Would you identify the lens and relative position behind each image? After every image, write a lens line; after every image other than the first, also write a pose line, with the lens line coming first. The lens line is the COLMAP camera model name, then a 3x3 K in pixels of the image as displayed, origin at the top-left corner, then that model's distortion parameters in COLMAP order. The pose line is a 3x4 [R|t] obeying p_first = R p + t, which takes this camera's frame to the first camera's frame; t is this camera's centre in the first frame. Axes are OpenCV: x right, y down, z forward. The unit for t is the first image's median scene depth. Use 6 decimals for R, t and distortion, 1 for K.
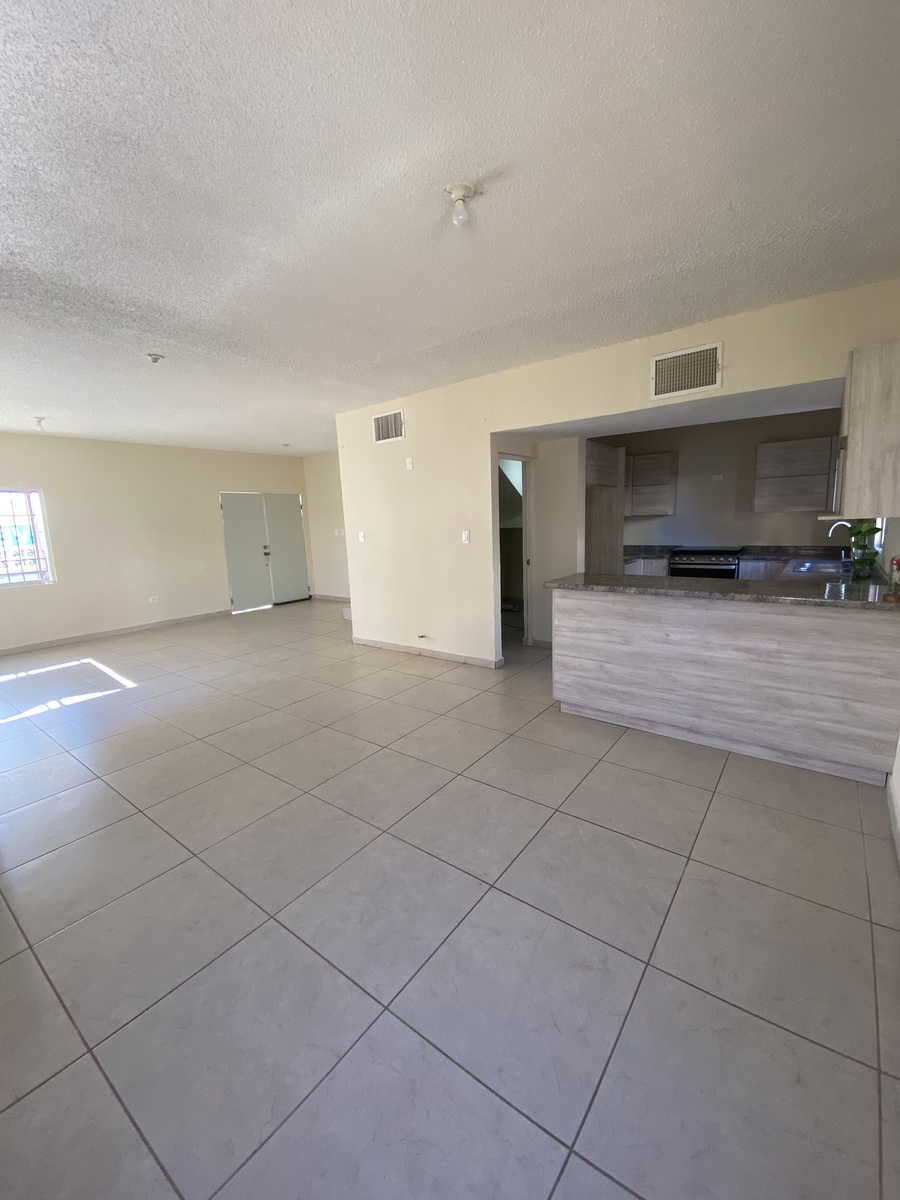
lens RADIAL K [[484.9, 0, 446.2], [0, 484.9, 606.9], [0, 0, 1]] dist [0.002310, 0.000014]
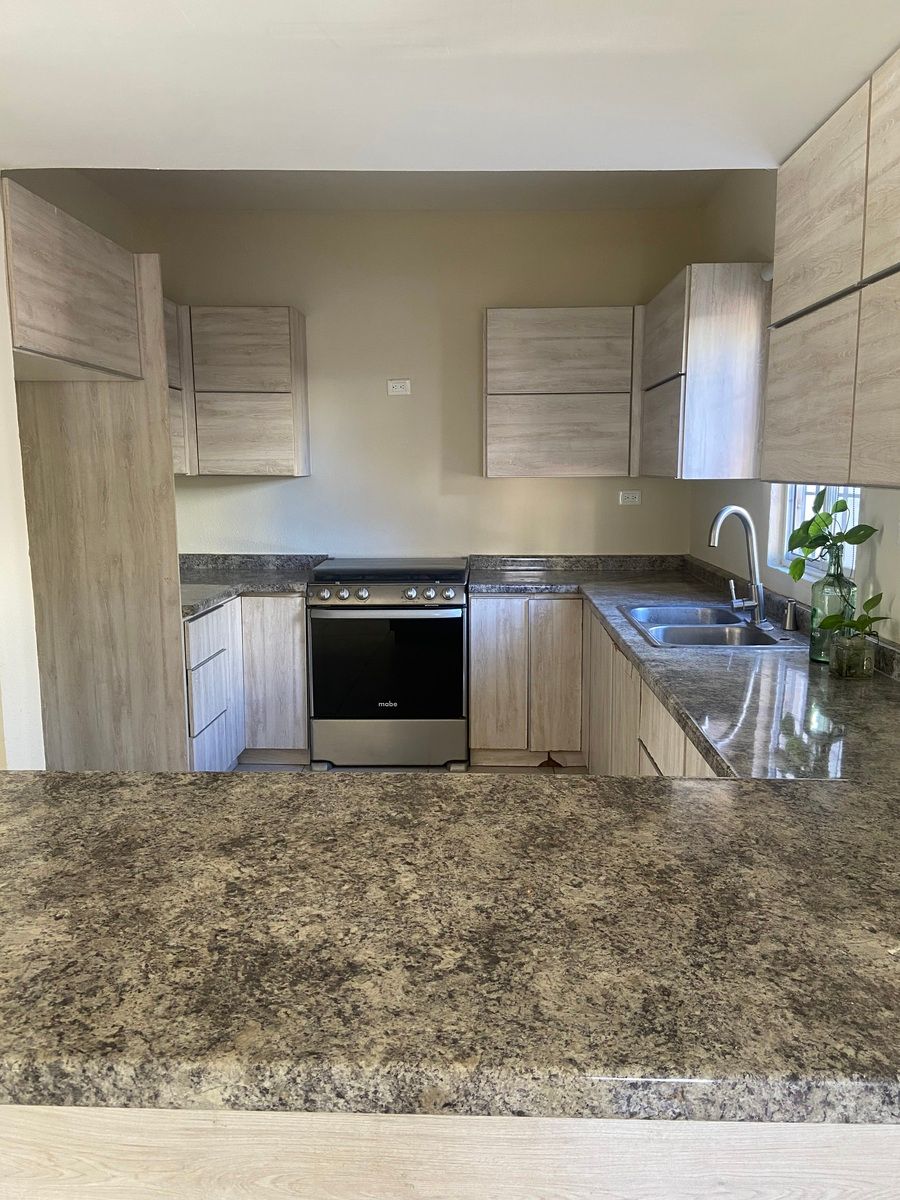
lens RADIAL K [[917.0, 0, 452.7], [0, 917.0, 605.0], [0, 0, 1]] dist [0.076754, 0.001909]
pose [[0.811332, -0.048653, 0.582557, 0.150687], [0.076701, 0.996775, -0.023575, -0.069596], [-0.579531, 0.063810, 0.812448, 0.388487]]
